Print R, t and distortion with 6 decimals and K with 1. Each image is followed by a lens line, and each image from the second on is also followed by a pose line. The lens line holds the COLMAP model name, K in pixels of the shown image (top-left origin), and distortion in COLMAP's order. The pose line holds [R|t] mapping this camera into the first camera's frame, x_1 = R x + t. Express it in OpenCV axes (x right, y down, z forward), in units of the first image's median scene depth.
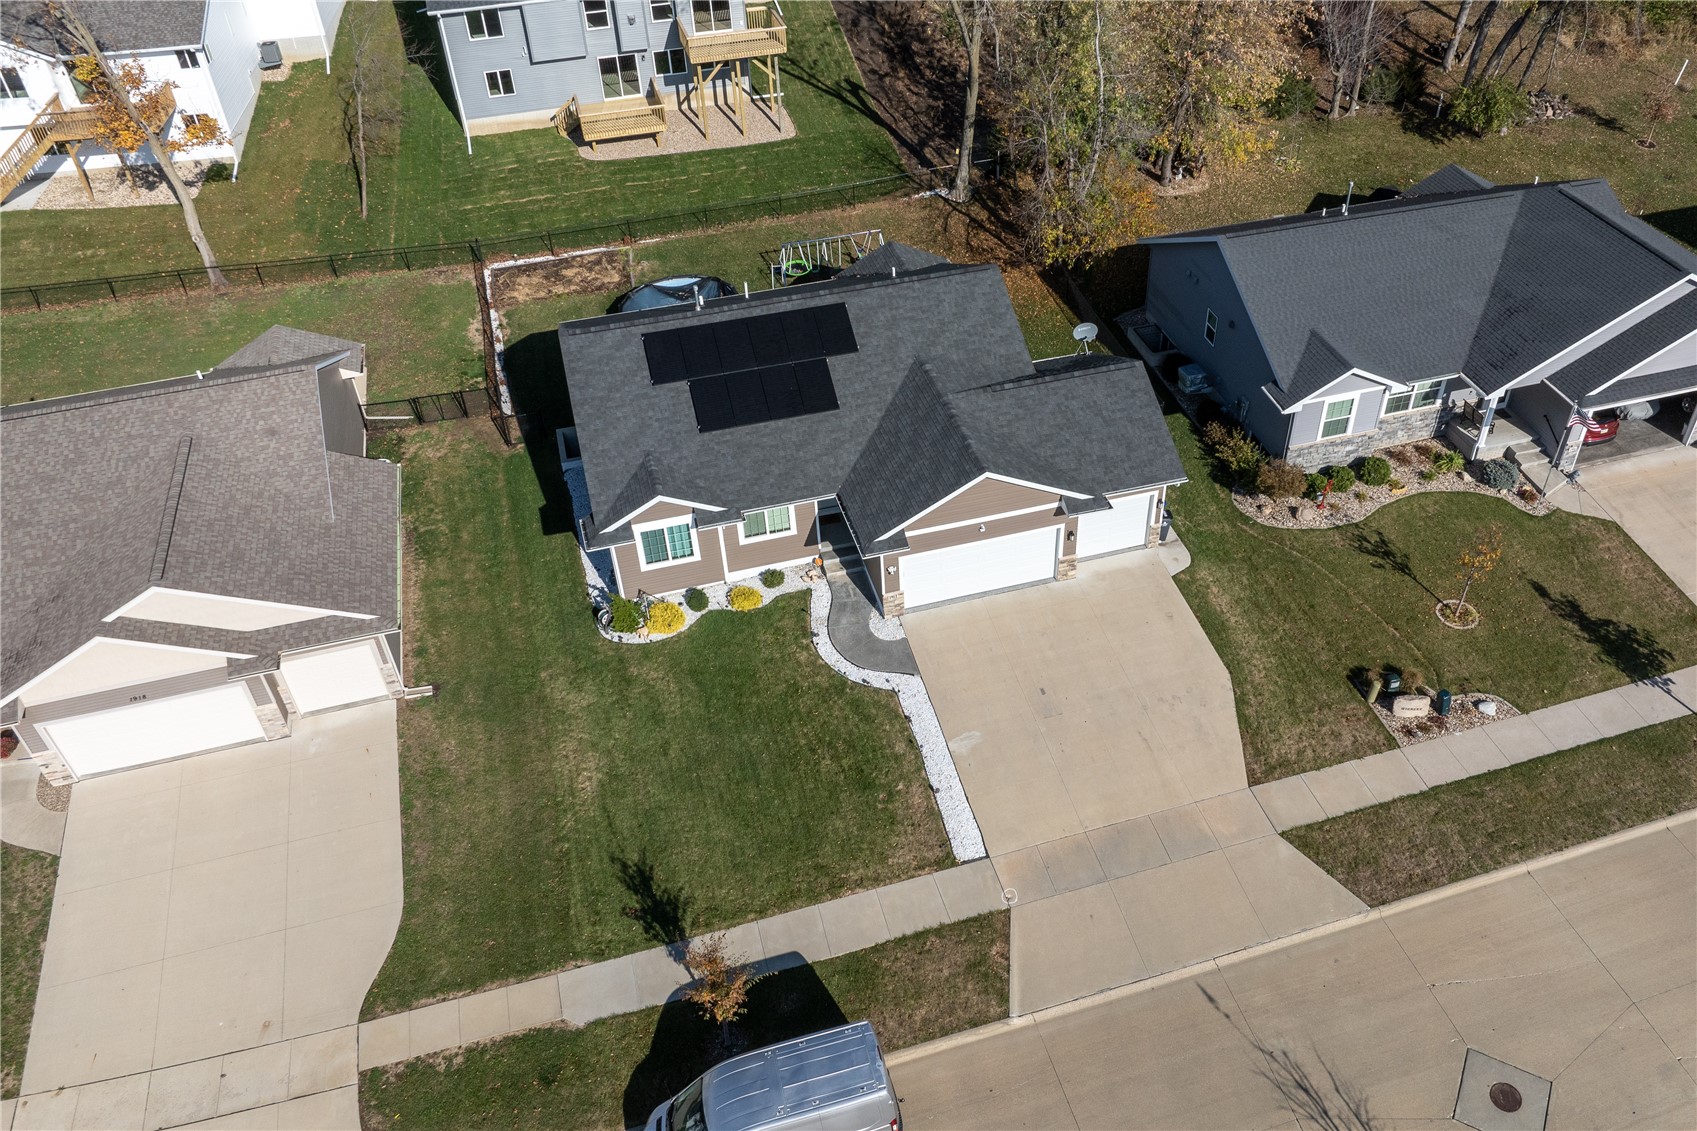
lens RADIAL K [[1353.8, 0, 908.1], [0, 1353.8, 565.4], [0, 0, 1]] dist [-0.042770, -0.000023]
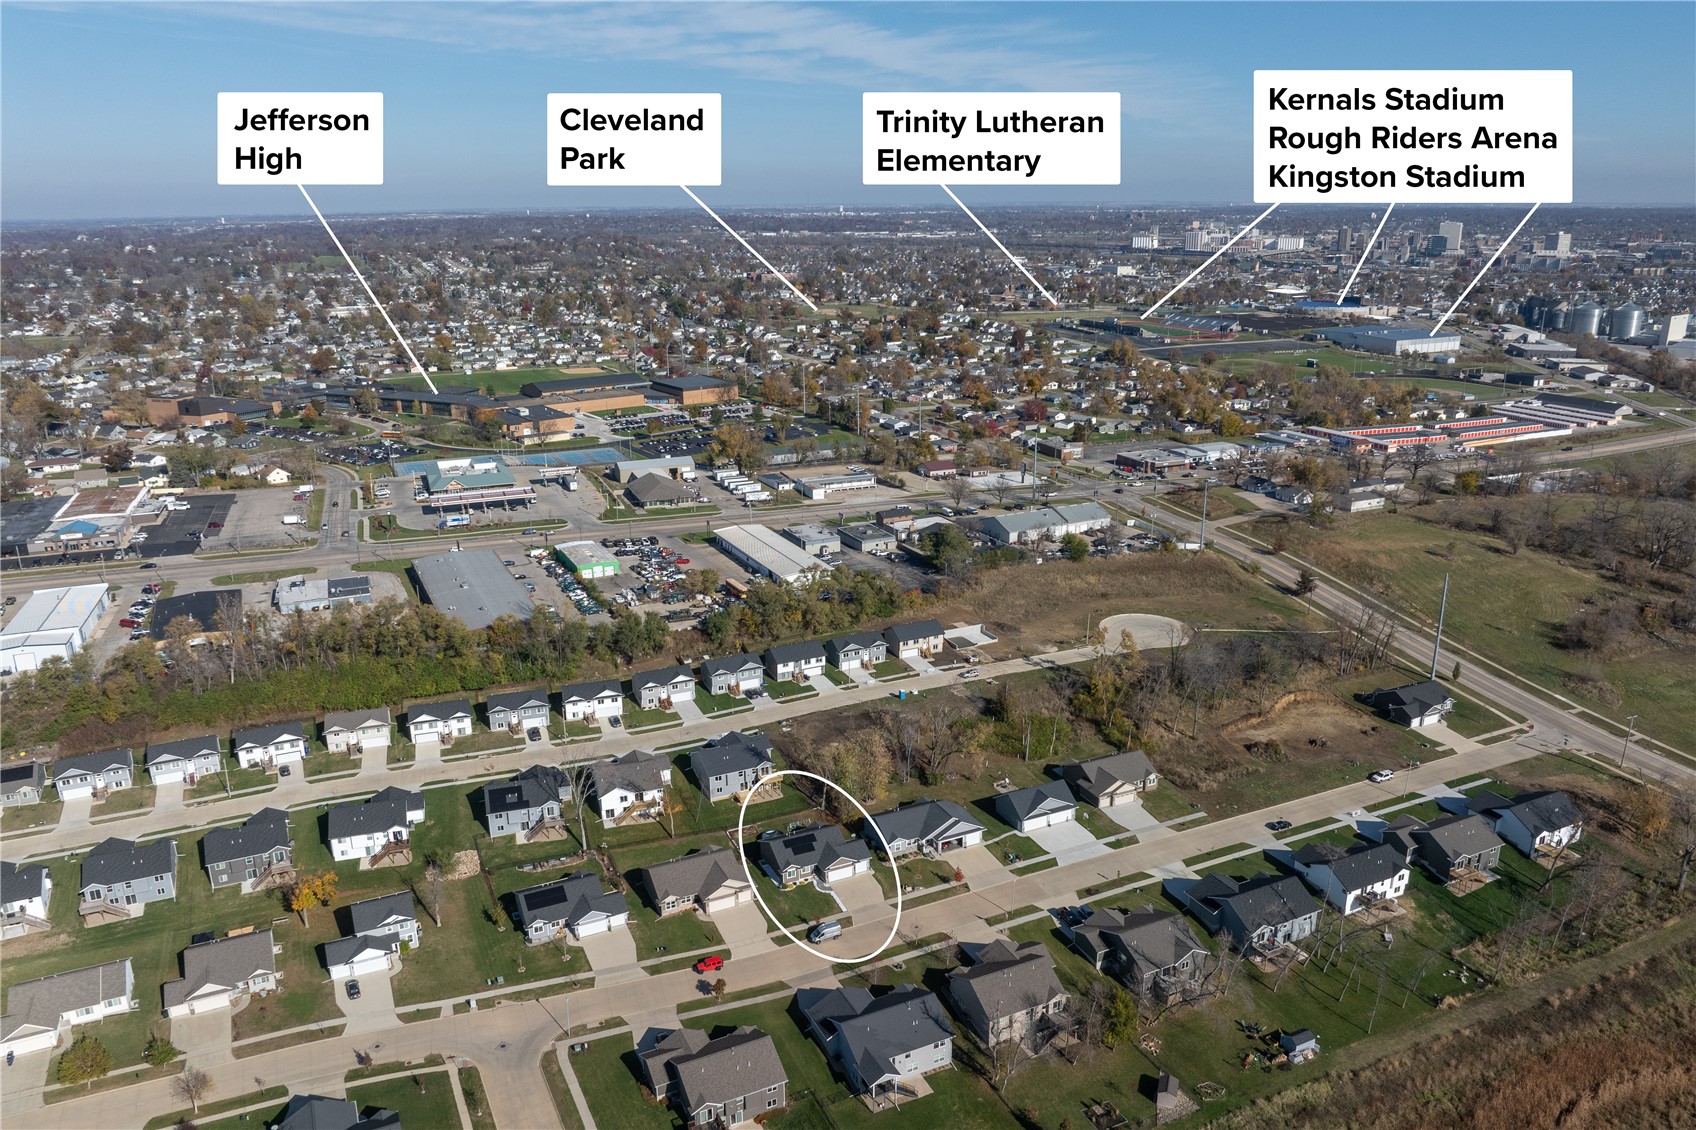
lens RADIAL K [[1227.8, 0, 847.0], [0, 1227.8, 535.8], [0, 0, 1]] dist [-0.020046, 0.000079]
pose [[0.989360, -0.035353, 0.141128, -0.693164], [0.091440, 0.905591, -0.414179, 0.978030], [-0.113161, 0.422677, 0.899188, -4.976721]]
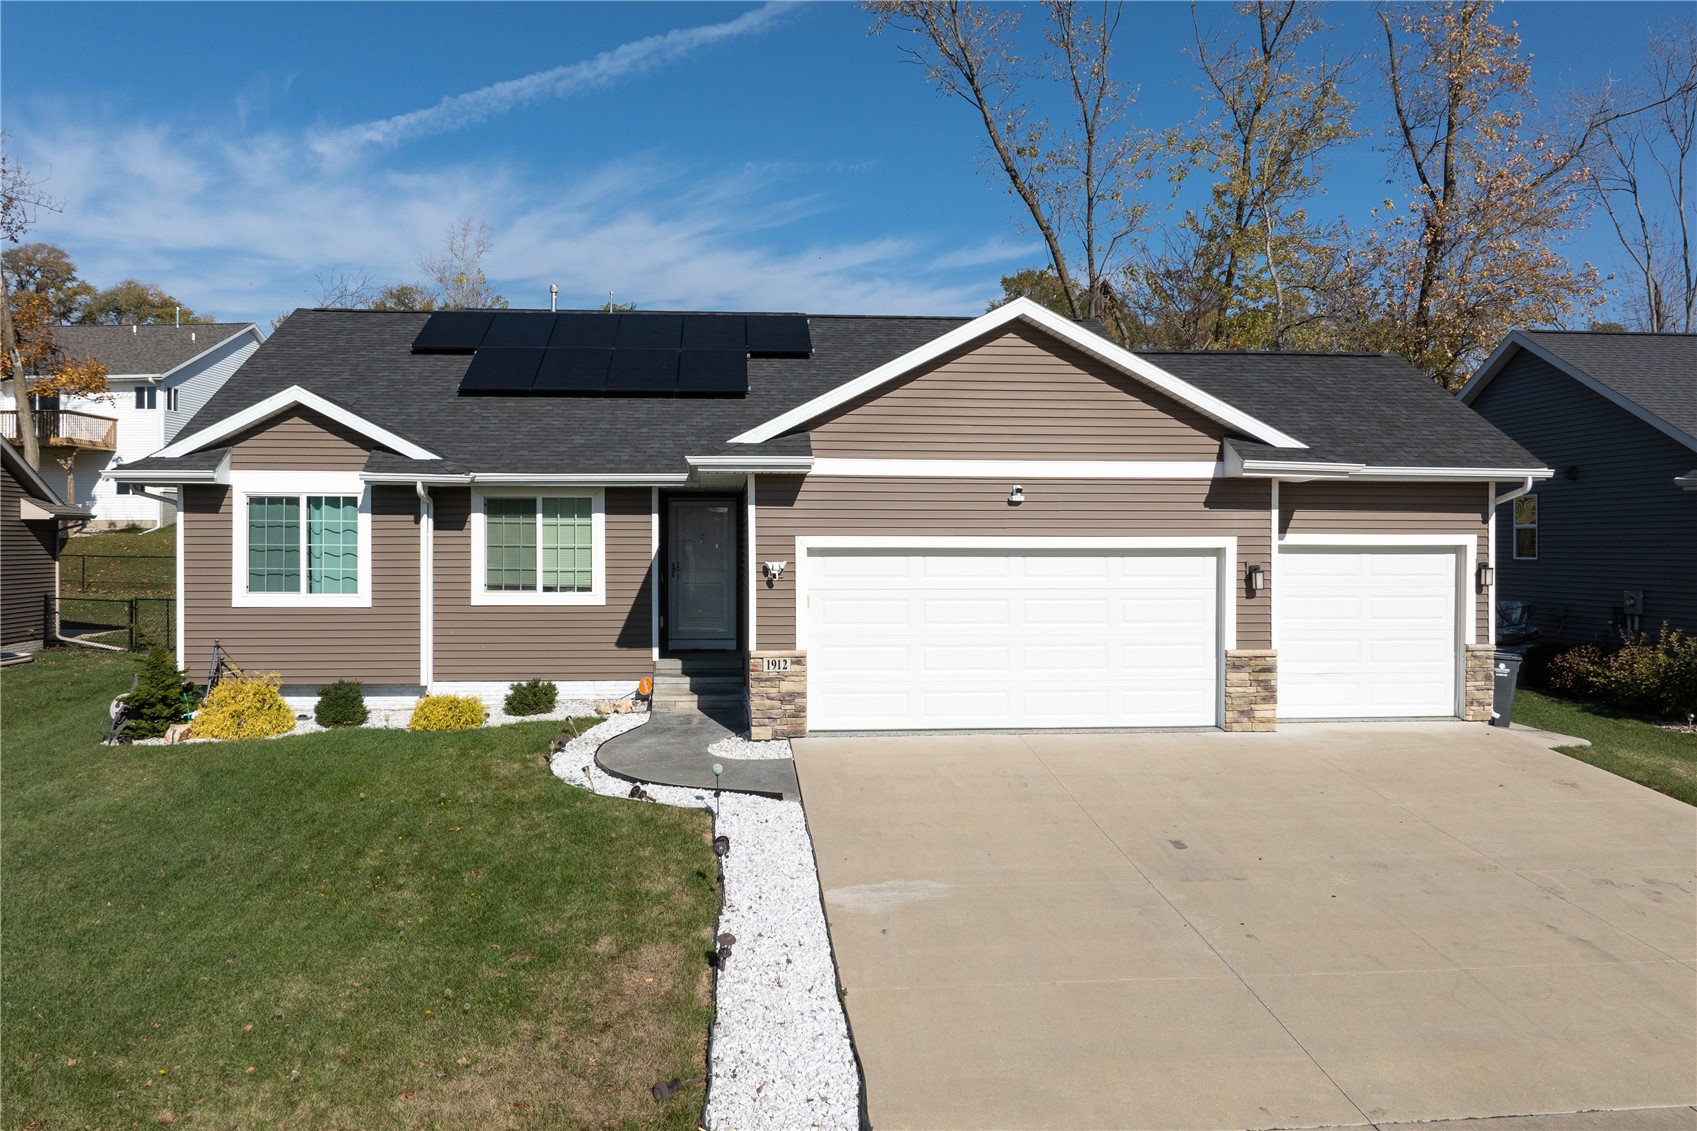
lens RADIAL K [[1362.2, 0, 787.9], [0, 1362.2, 566.2], [0, 0, 1]] dist [-0.041880, -0.001672]
pose [[0.973641, 0.011871, -0.227779, 0.067377], [-0.151312, 0.780872, -0.606089, 0.198388], [0.170671, 0.624579, 0.762084, 0.581416]]
